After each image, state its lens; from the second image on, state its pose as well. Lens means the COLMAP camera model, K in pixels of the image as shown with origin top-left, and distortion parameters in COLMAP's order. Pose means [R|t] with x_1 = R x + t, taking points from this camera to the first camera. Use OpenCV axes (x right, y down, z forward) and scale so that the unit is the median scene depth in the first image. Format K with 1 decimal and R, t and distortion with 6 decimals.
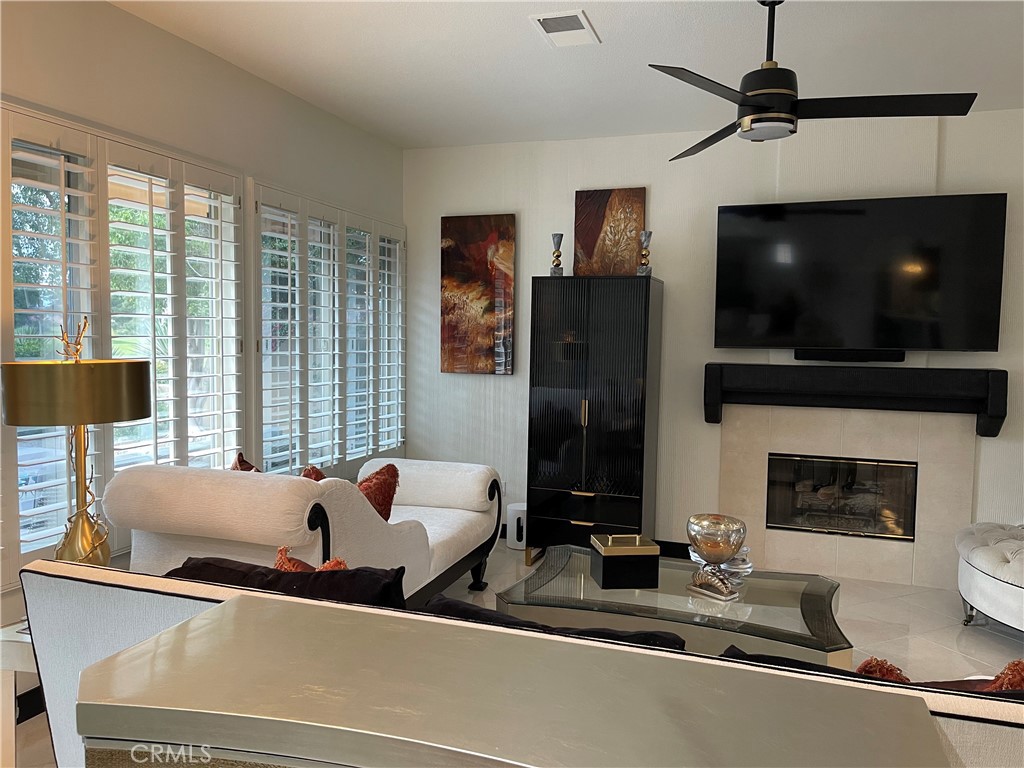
lens RADIAL K [[772.3, 0, 506.5], [0, 772.3, 385.9], [0, 0, 1]] dist [0.072955, -0.104352]
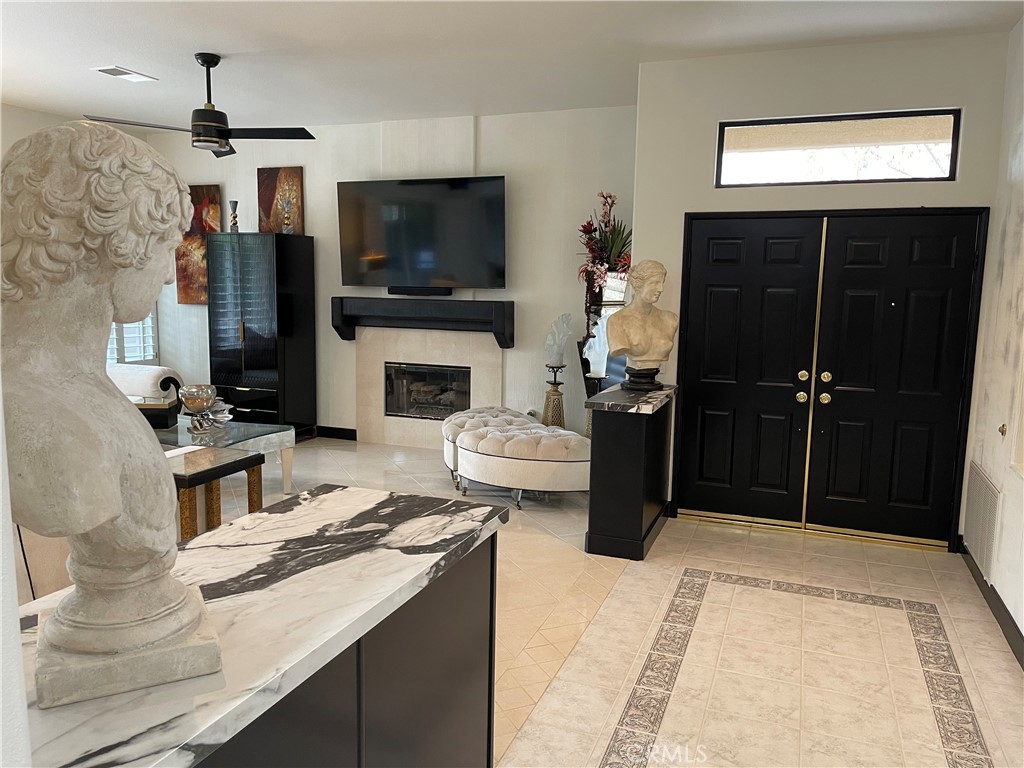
lens RADIAL K [[772.3, 0, 506.5], [0, 772.3, 385.9], [0, 0, 1]] dist [0.072955, -0.104352]
pose [[0.999361, 0.007965, -0.034846, 0.615801], [-0.005625, 0.997754, 0.066754, 0.036040], [0.035299, -0.066516, 0.997161, -0.387289]]
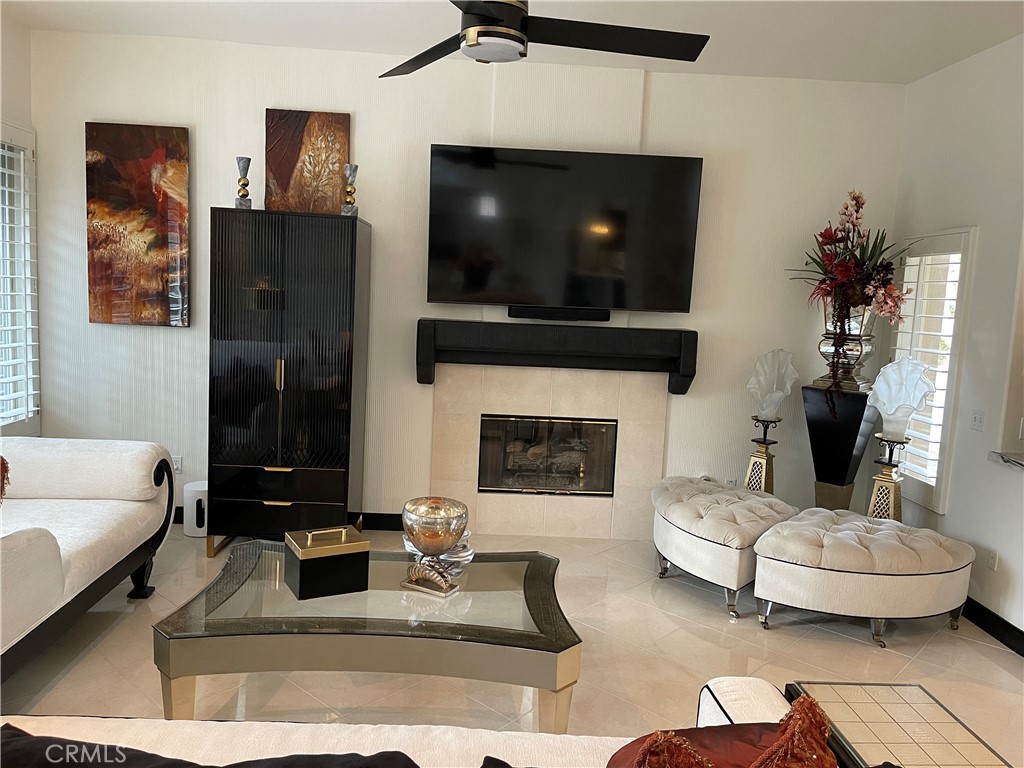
lens RADIAL K [[769.2, 0, 508.6], [0, 769.2, 384.6], [0, 0, 1]] dist [0.078074, -0.100725]
pose [[0.928581, -0.013885, 0.370871, 0.018230], [-0.010515, 0.997914, 0.063690, -0.010744], [-0.370981, -0.063041, 0.926498, 0.115358]]
